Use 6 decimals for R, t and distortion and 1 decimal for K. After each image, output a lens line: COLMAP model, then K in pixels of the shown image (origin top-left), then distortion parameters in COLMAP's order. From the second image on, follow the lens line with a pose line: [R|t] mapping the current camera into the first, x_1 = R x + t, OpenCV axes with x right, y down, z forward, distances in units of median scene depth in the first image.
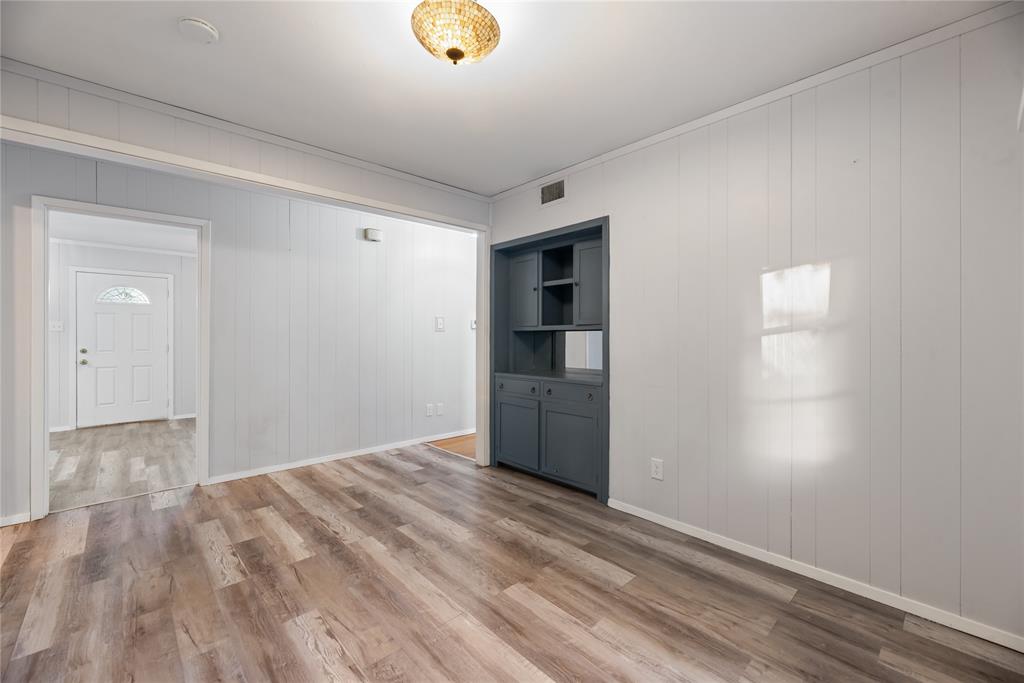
lens RADIAL K [[418.4, 0, 508.2], [0, 418.4, 334.6], [0, 0, 1]] dist [0.002583, 0.000800]
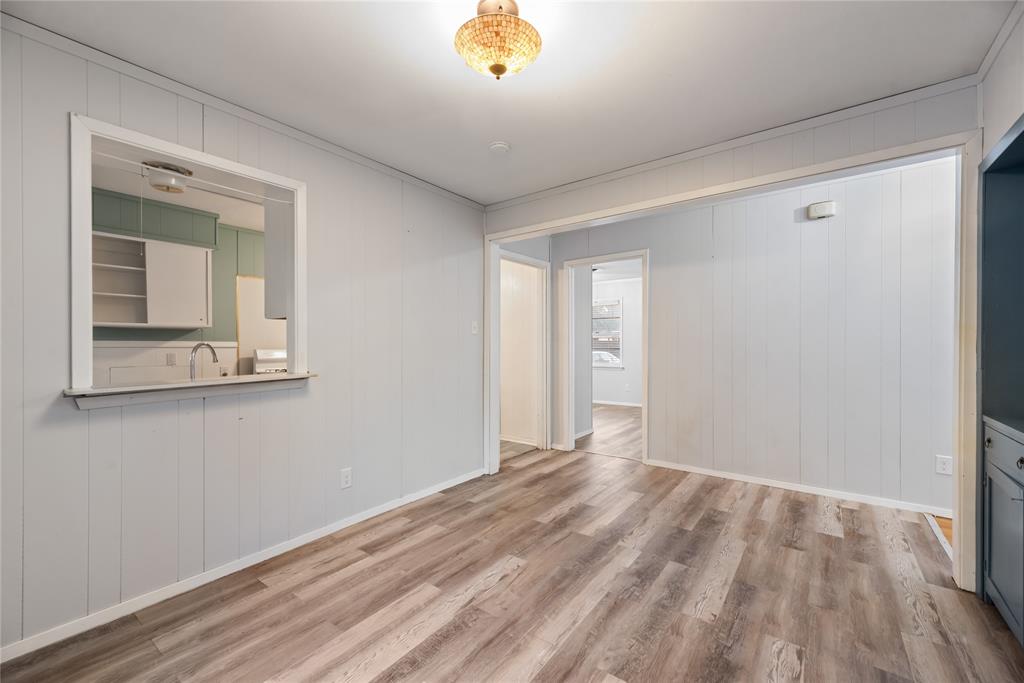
lens RADIAL K [[418.4, 0, 517.9], [0, 418.4, 343.9], [0, 0, 1]] dist [0.002583, 0.000800]
pose [[0.185995, 0.003161, -0.982546, 0.554602], [0.007745, 0.999959, 0.004683, -0.004446], [0.982520, -0.008481, 0.185963, 0.534615]]
